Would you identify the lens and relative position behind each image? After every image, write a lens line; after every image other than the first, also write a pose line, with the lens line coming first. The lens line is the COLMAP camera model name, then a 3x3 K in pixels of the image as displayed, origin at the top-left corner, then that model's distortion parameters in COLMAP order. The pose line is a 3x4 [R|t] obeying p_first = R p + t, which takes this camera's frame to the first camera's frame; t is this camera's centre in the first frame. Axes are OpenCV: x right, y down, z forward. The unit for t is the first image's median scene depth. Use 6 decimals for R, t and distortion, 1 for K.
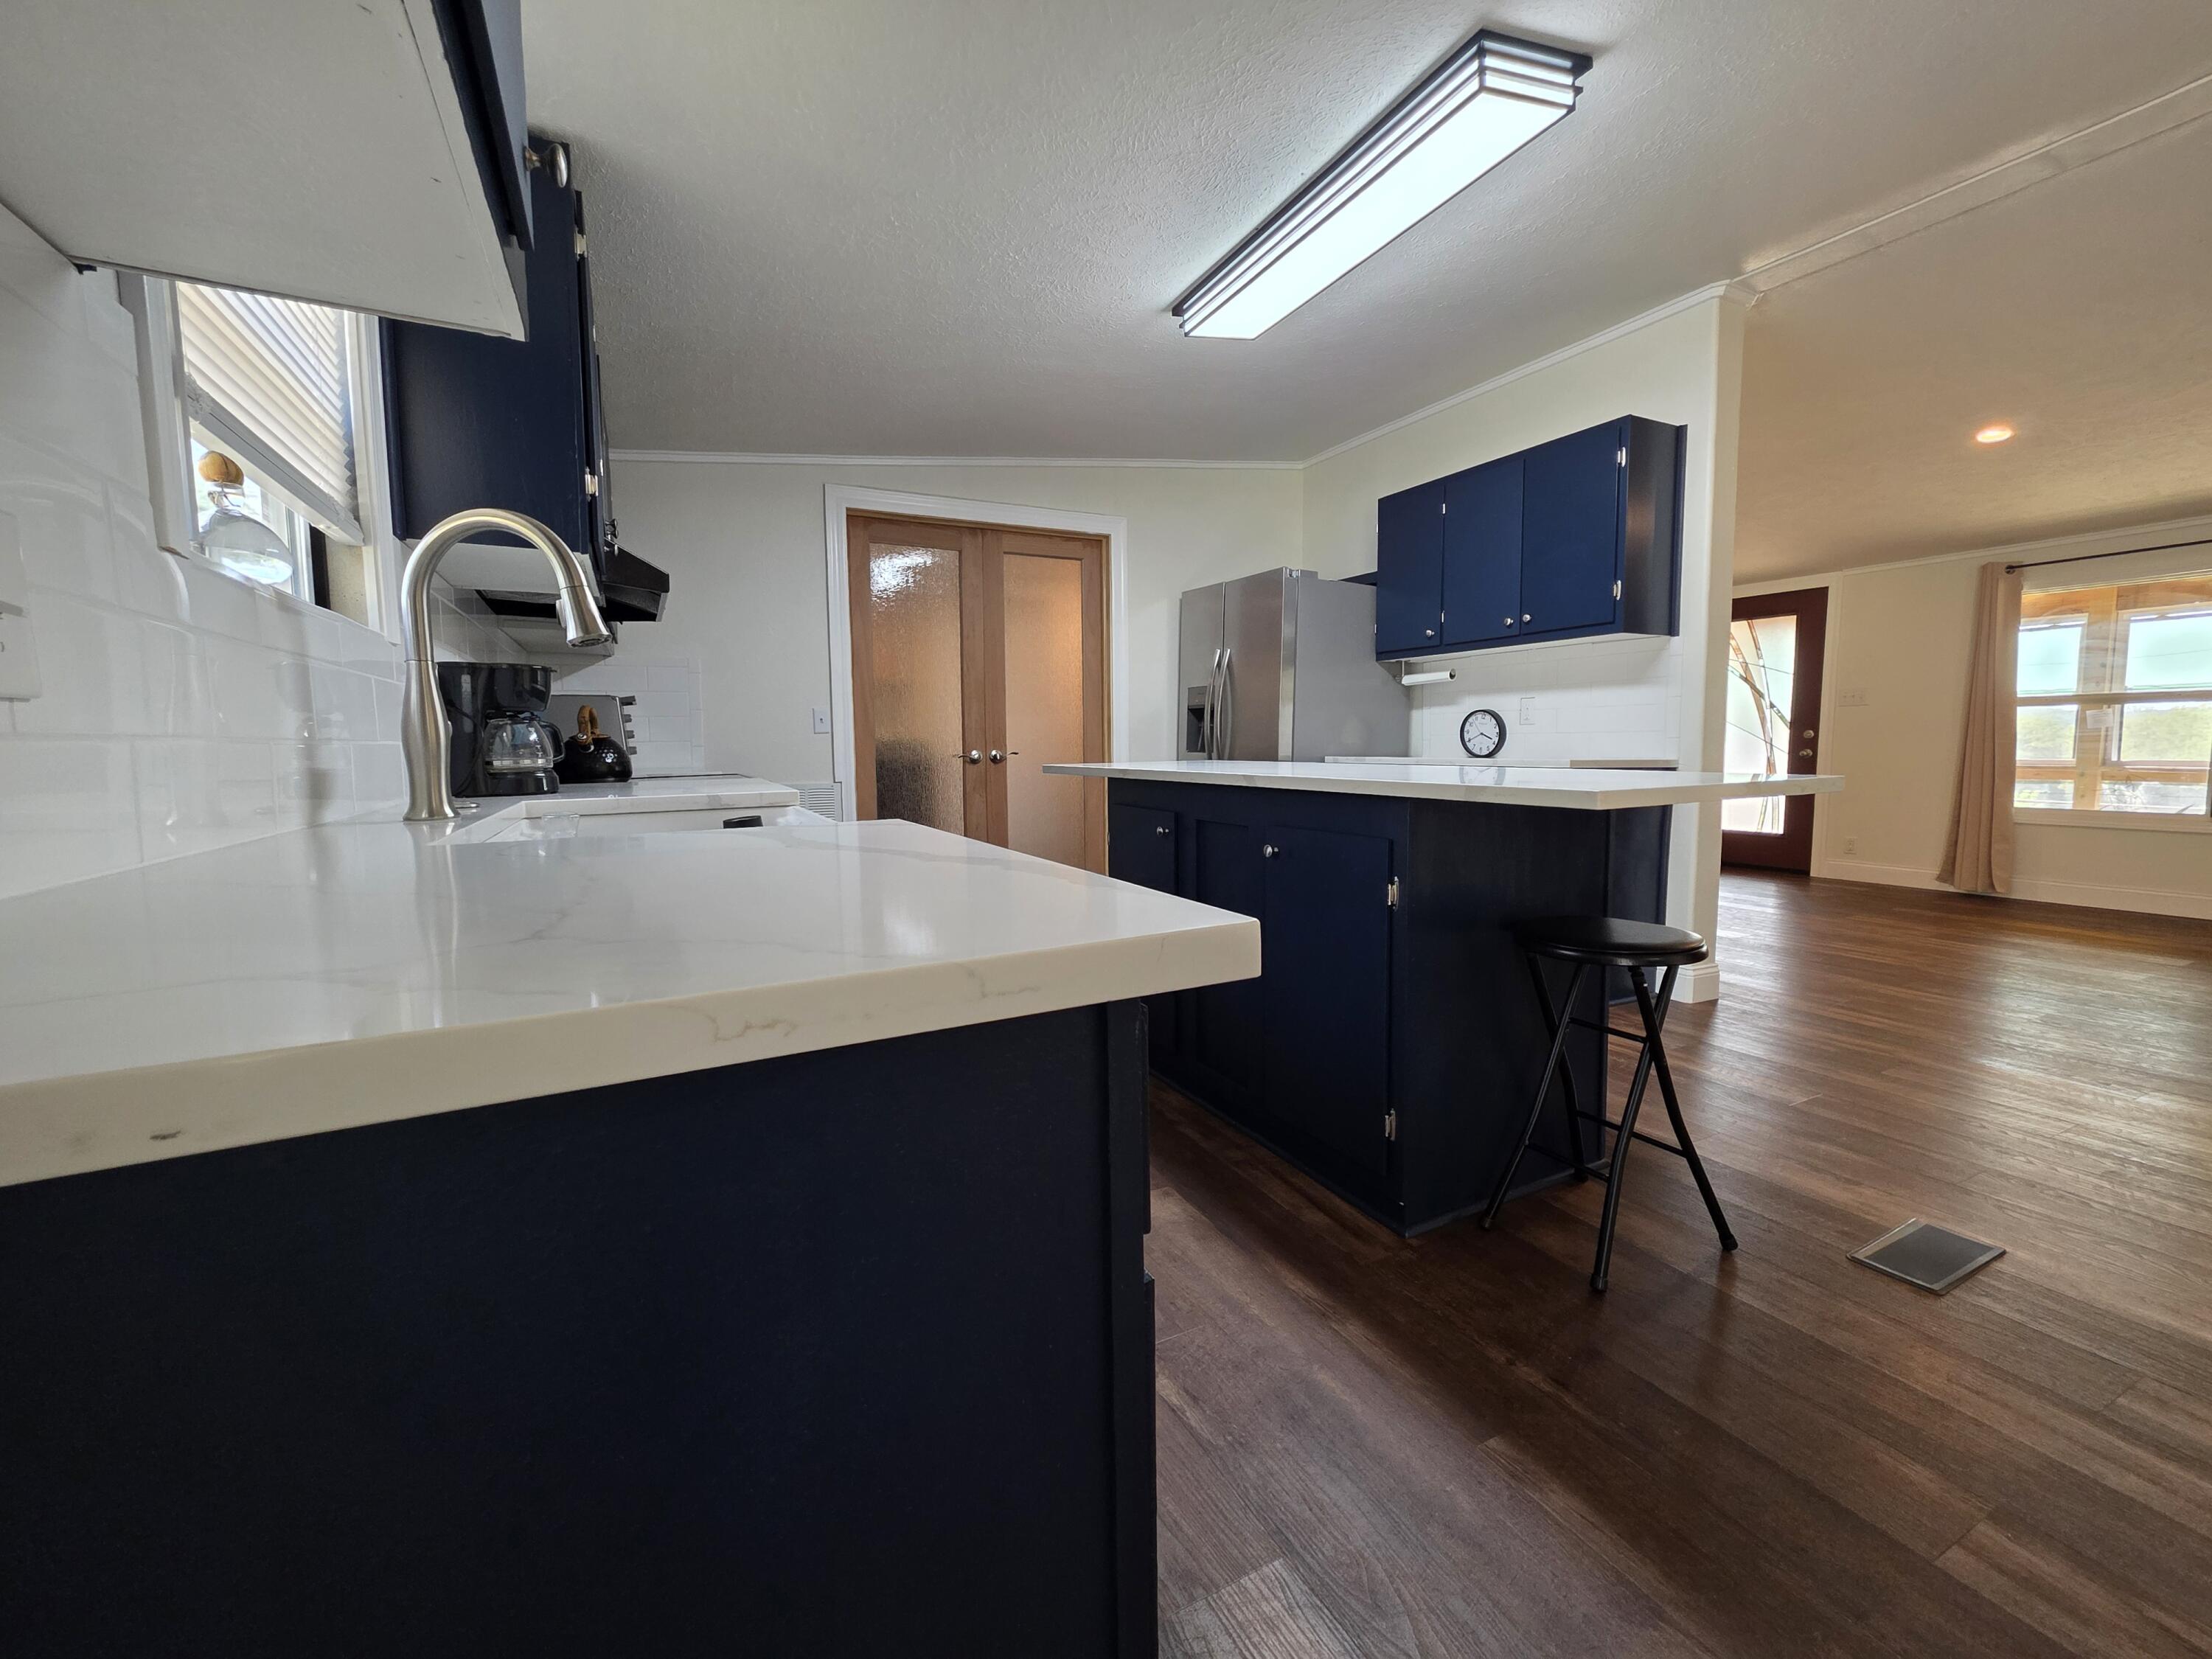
lens RADIAL K [[895.9, 0, 1096.8], [0, 895.9, 810.4], [0, 0, 1]] dist [0.001490, 0.000270]
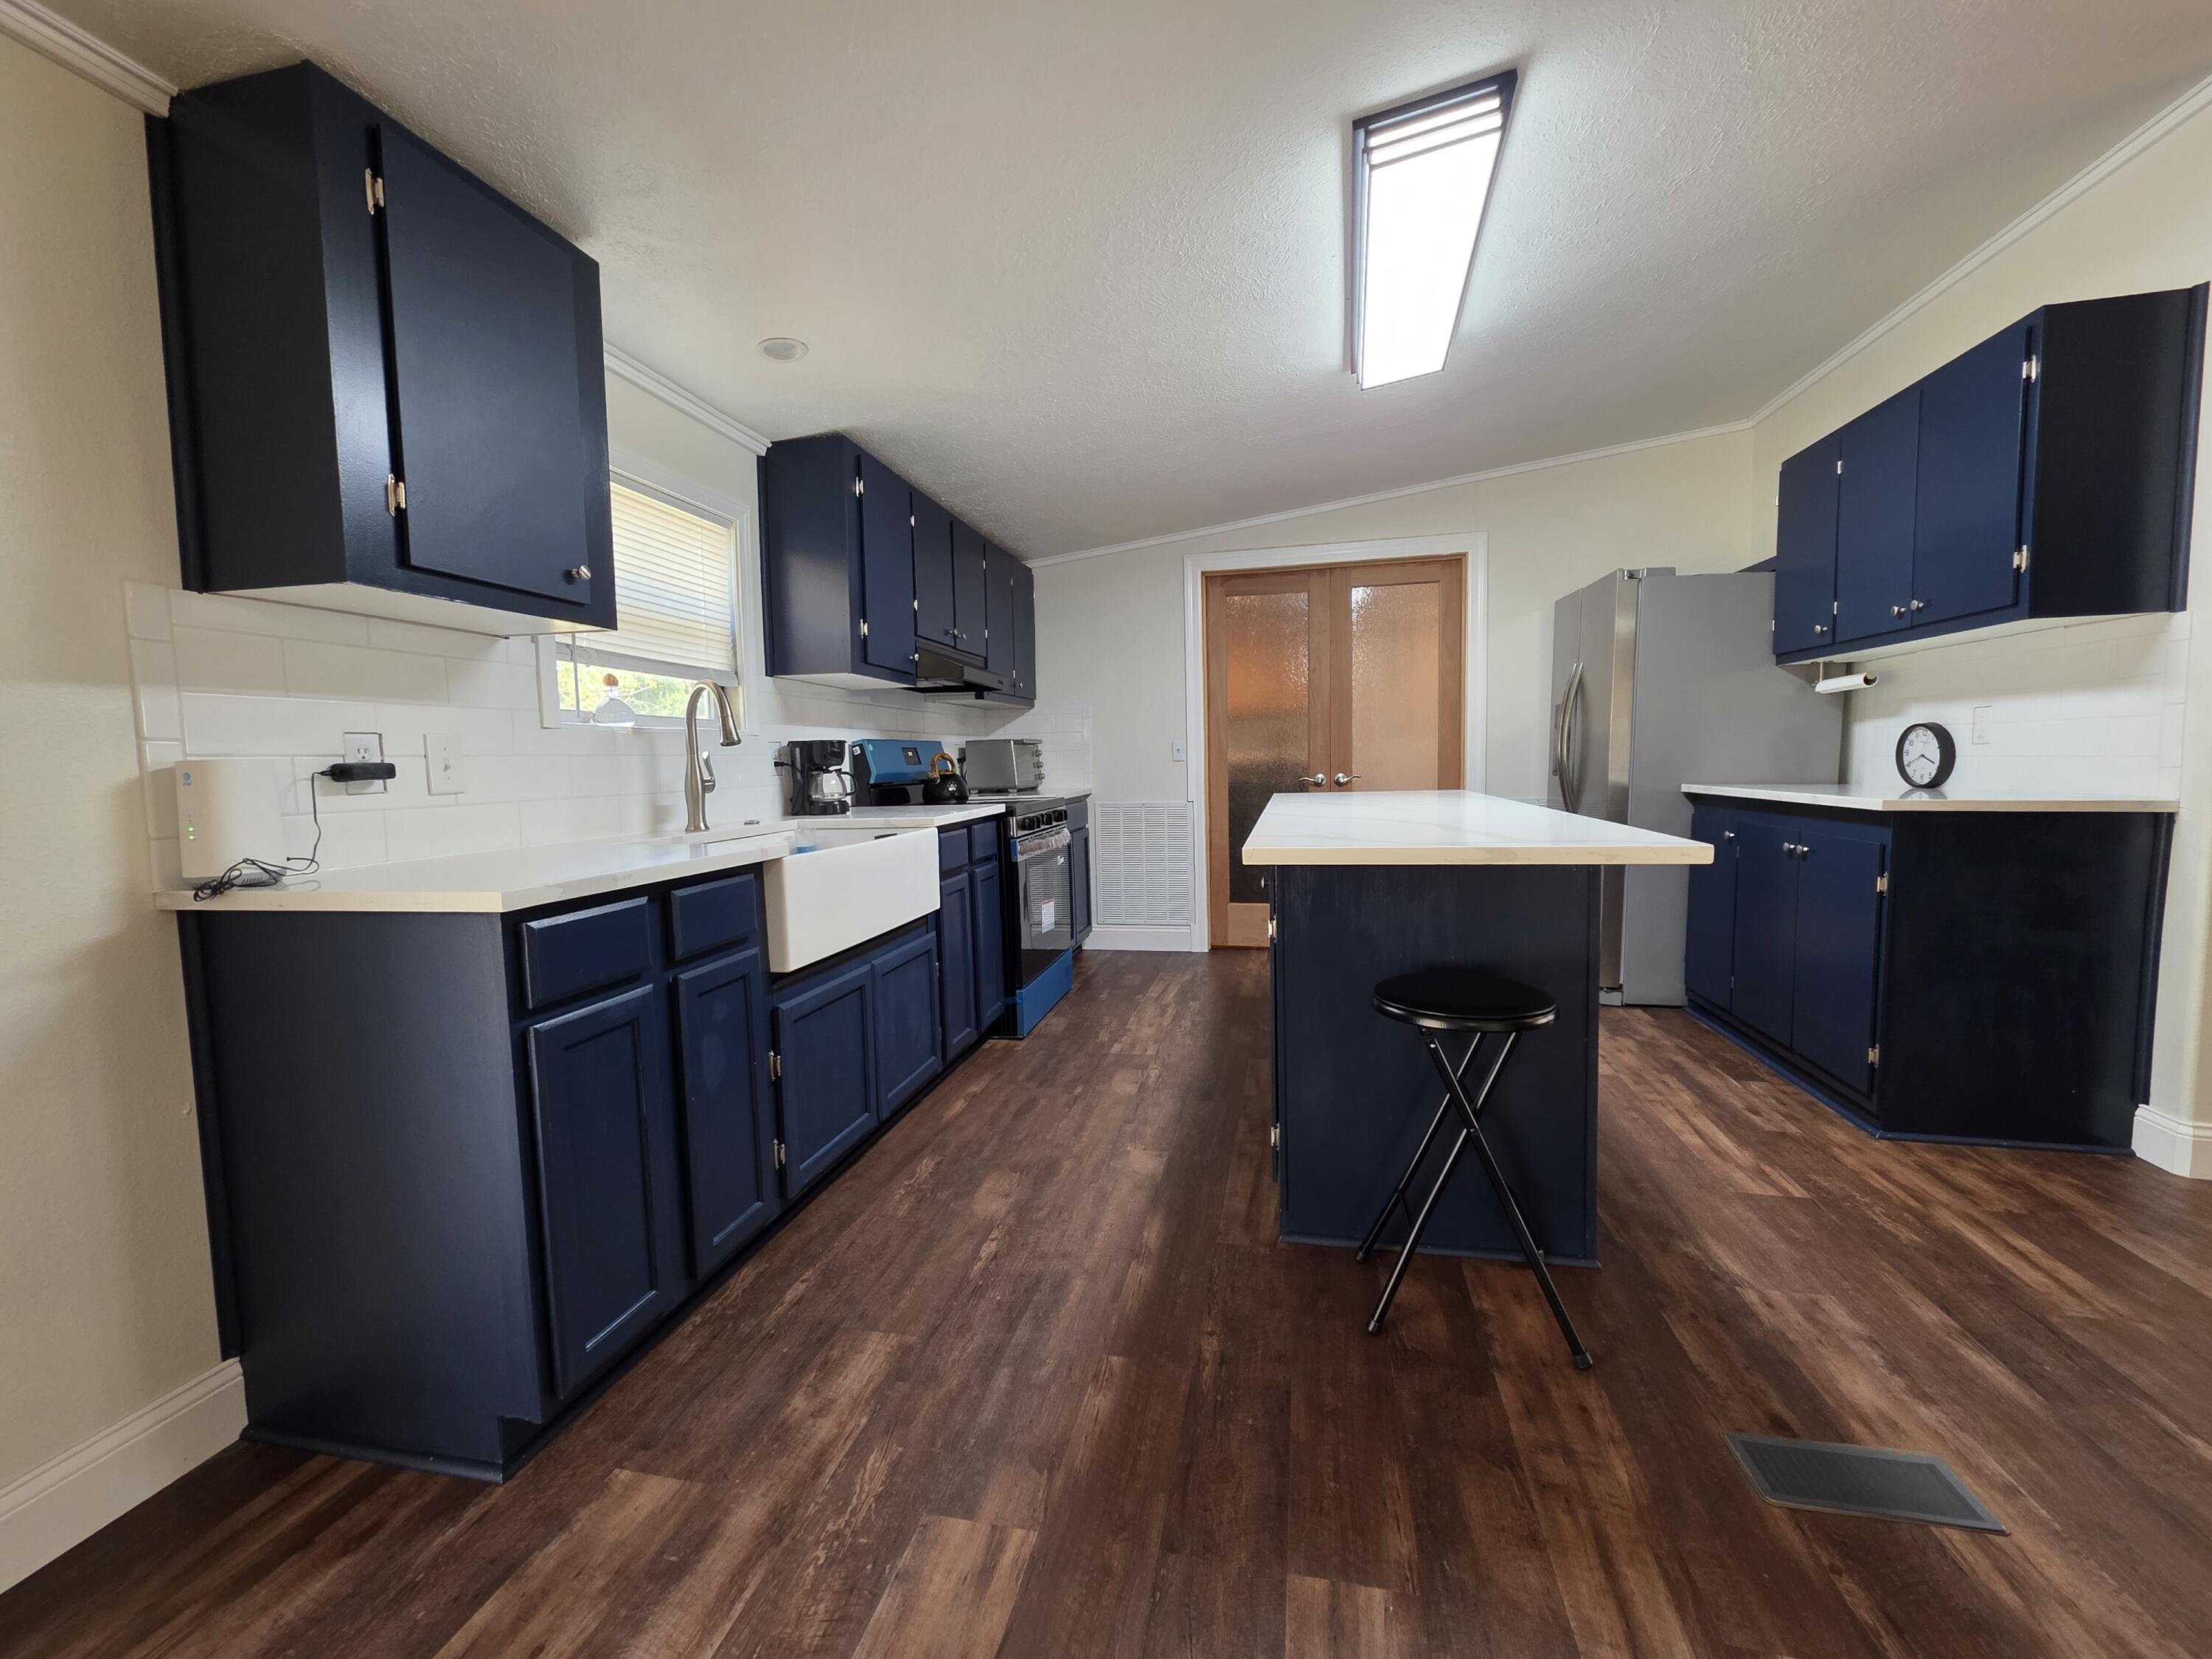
lens RADIAL K [[887.5, 0, 1103.8], [0, 887.5, 823.9], [0, 0, 1]] dist [-0.000001, 0.000556]
pose [[0.774647, 0.038532, -0.631218, 0.672462], [-0.032236, 0.999250, 0.021438, -0.042559], [0.631571, 0.003741, 0.775309, 0.008706]]
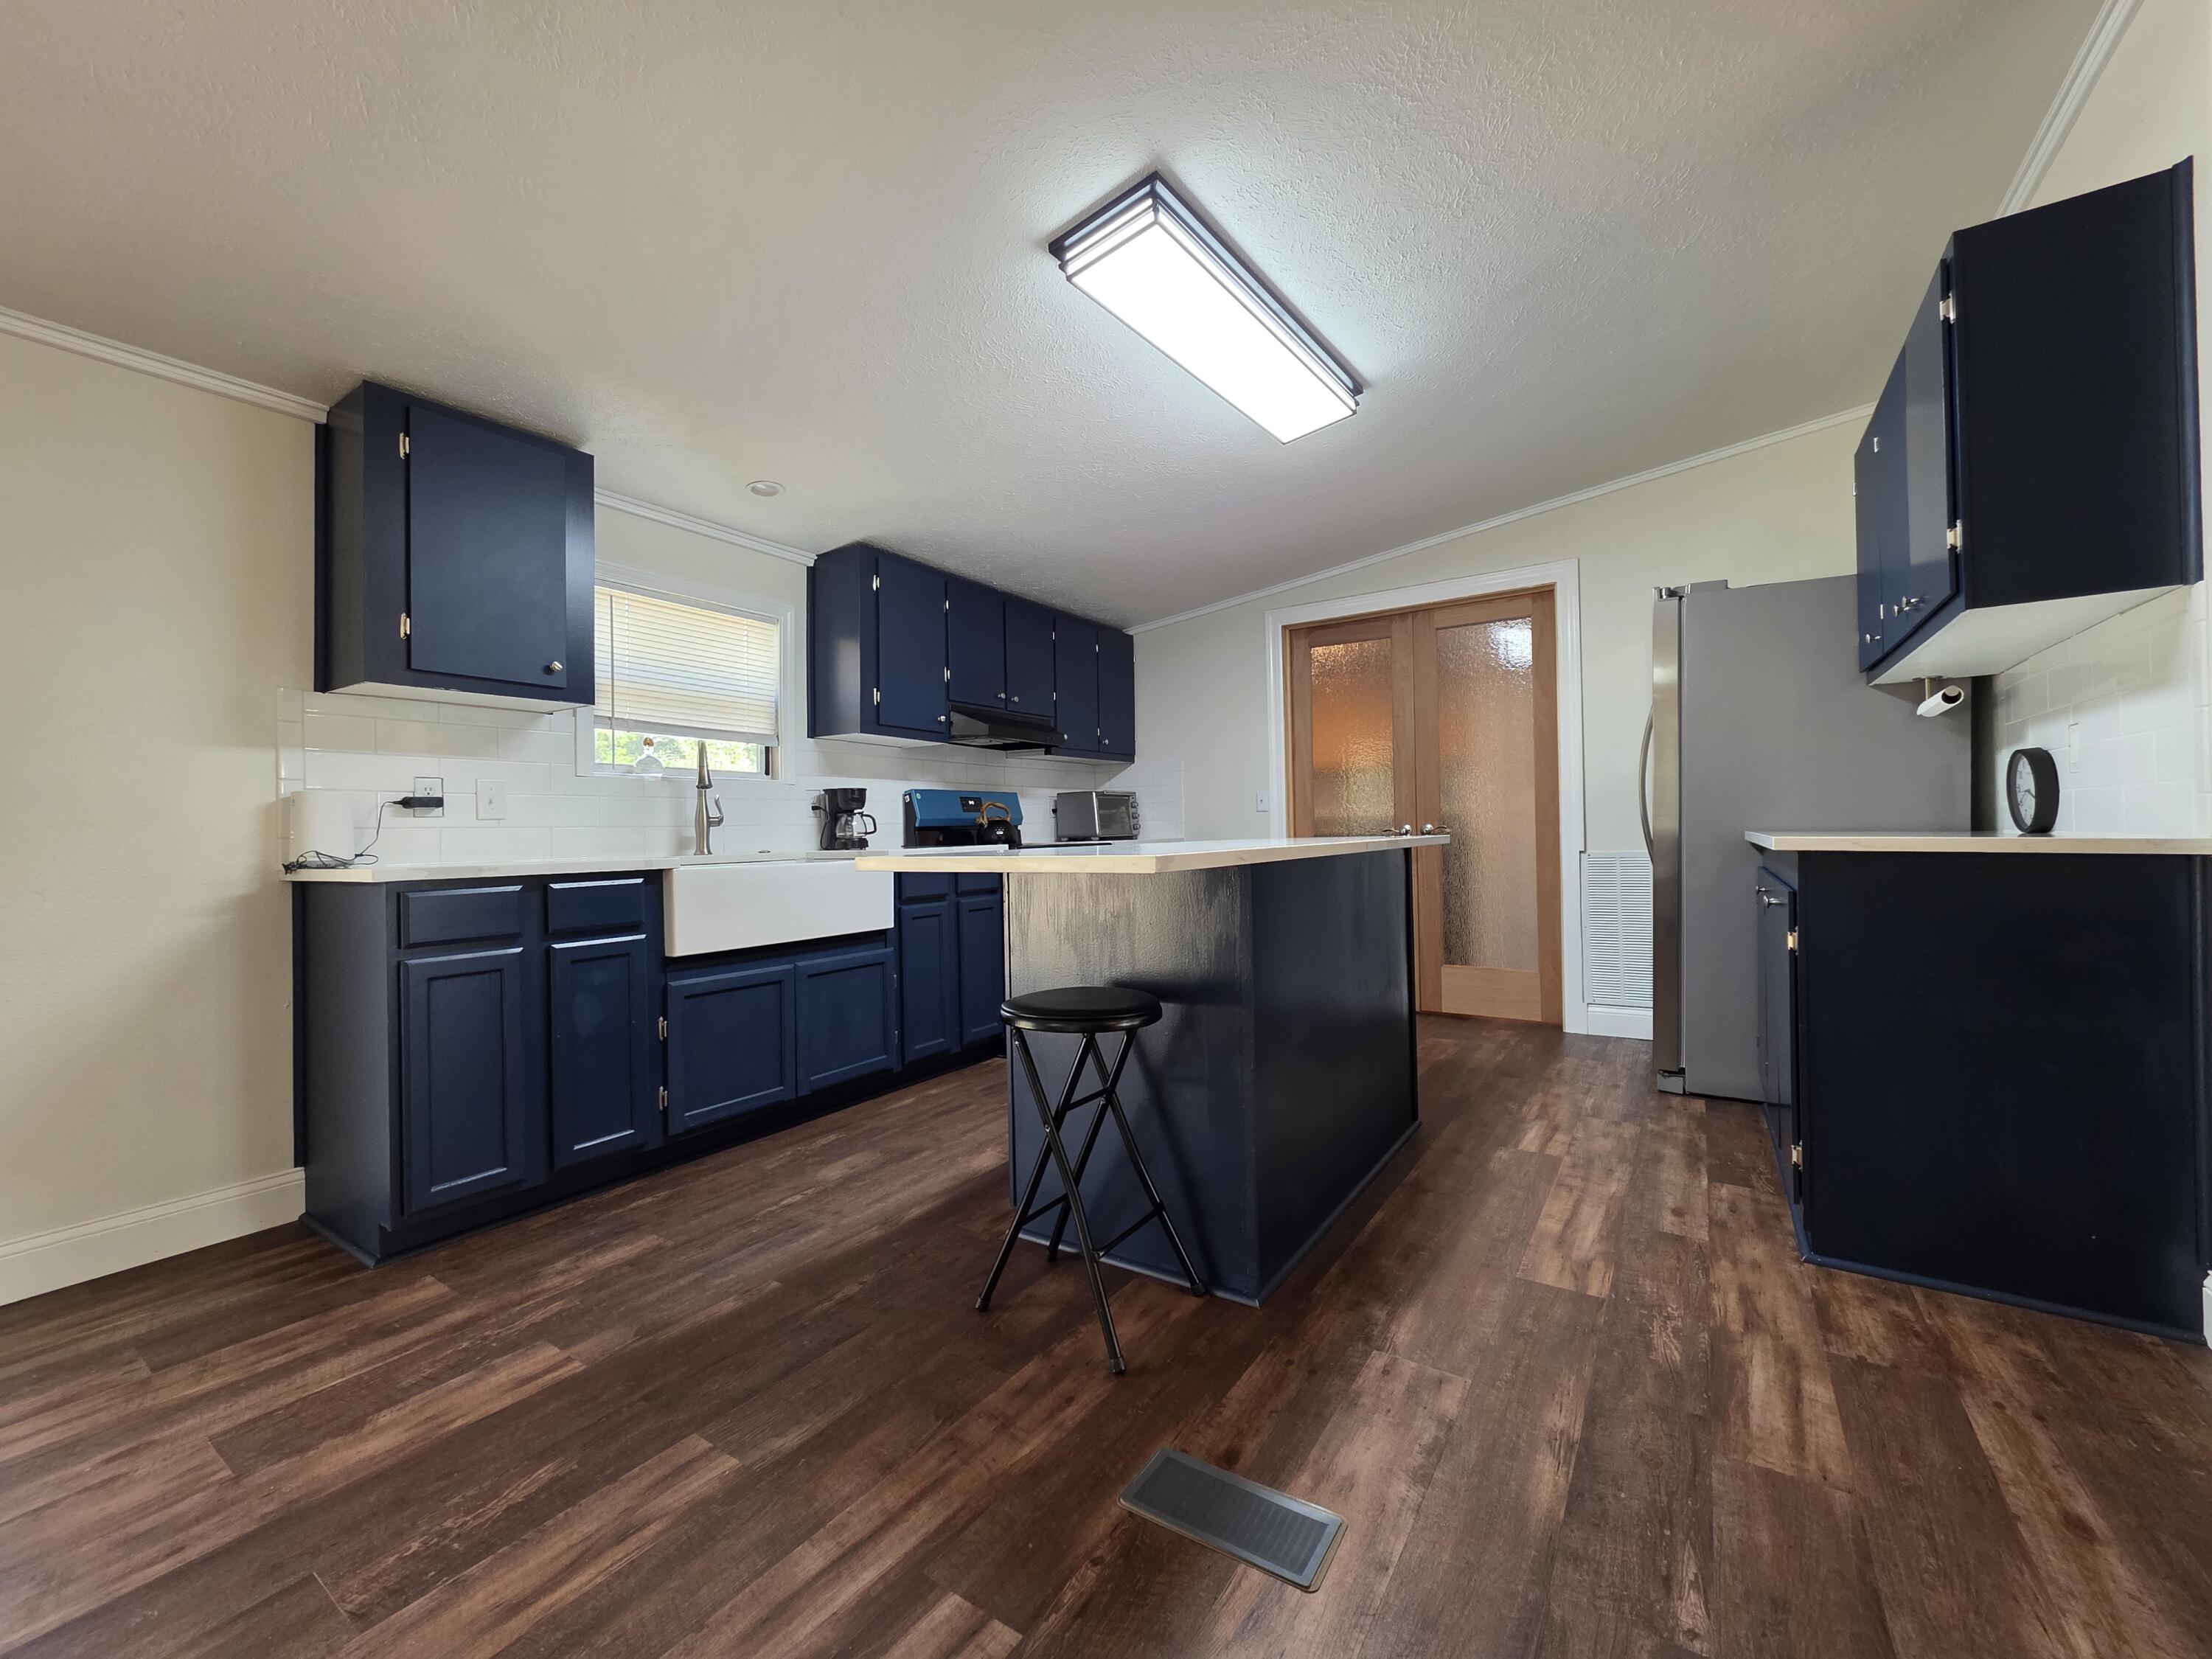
lens RADIAL K [[885.1, 0, 1103.5], [0, 885.1, 822.6], [0, 0, 1]] dist [-0.000406, 0.000843]
pose [[0.491893, -0.007591, -0.870623, 1.144672], [-0.051278, 0.997974, -0.037673, -0.026228], [0.869144, 0.063175, 0.490507, 0.394694]]
